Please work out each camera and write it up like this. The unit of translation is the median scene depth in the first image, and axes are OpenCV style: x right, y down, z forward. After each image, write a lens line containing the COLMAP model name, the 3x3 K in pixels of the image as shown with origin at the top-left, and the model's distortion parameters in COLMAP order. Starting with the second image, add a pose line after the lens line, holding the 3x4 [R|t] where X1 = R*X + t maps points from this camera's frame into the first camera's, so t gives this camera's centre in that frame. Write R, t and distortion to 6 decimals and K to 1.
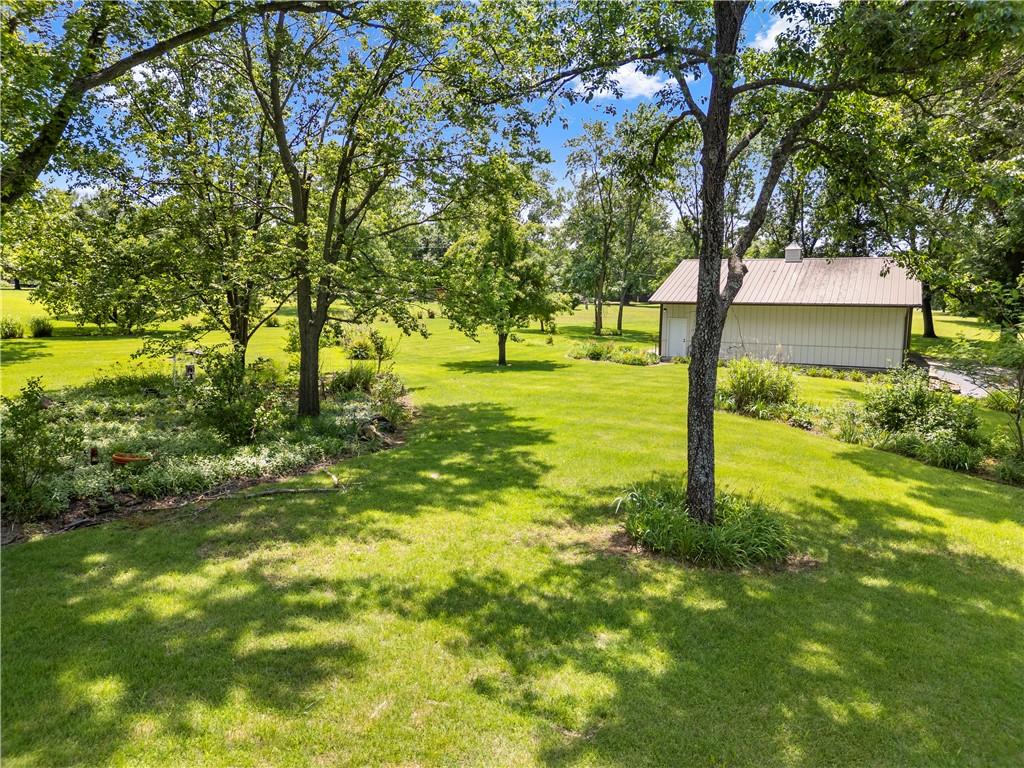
lens RADIAL K [[716.3, 0, 505.6], [0, 716.3, 386.8], [0, 0, 1]] dist [0.048446, -0.028206]
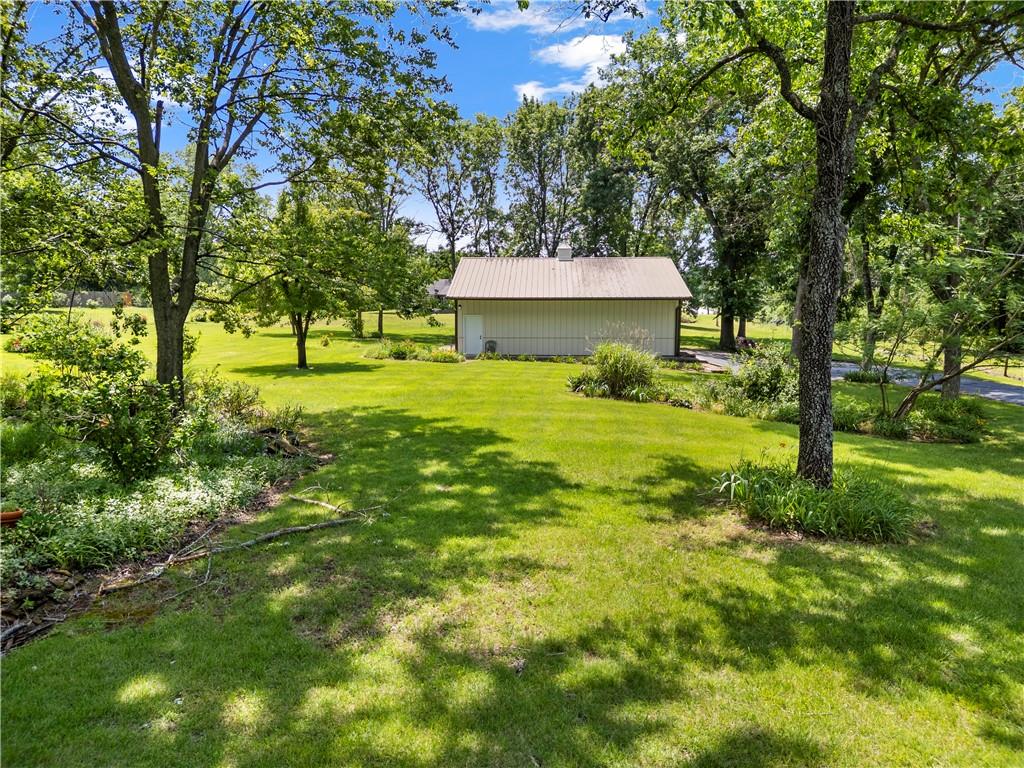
lens RADIAL K [[716.3, 0, 512.9], [0, 716.3, 380.5], [0, 0, 1]] dist [0.048446, -0.028206]
pose [[0.903454, -0.052588, 0.425448, -0.535957], [0.062713, 0.997983, -0.009818, 0.030341], [-0.424074, 0.035551, 0.904929, 0.389124]]
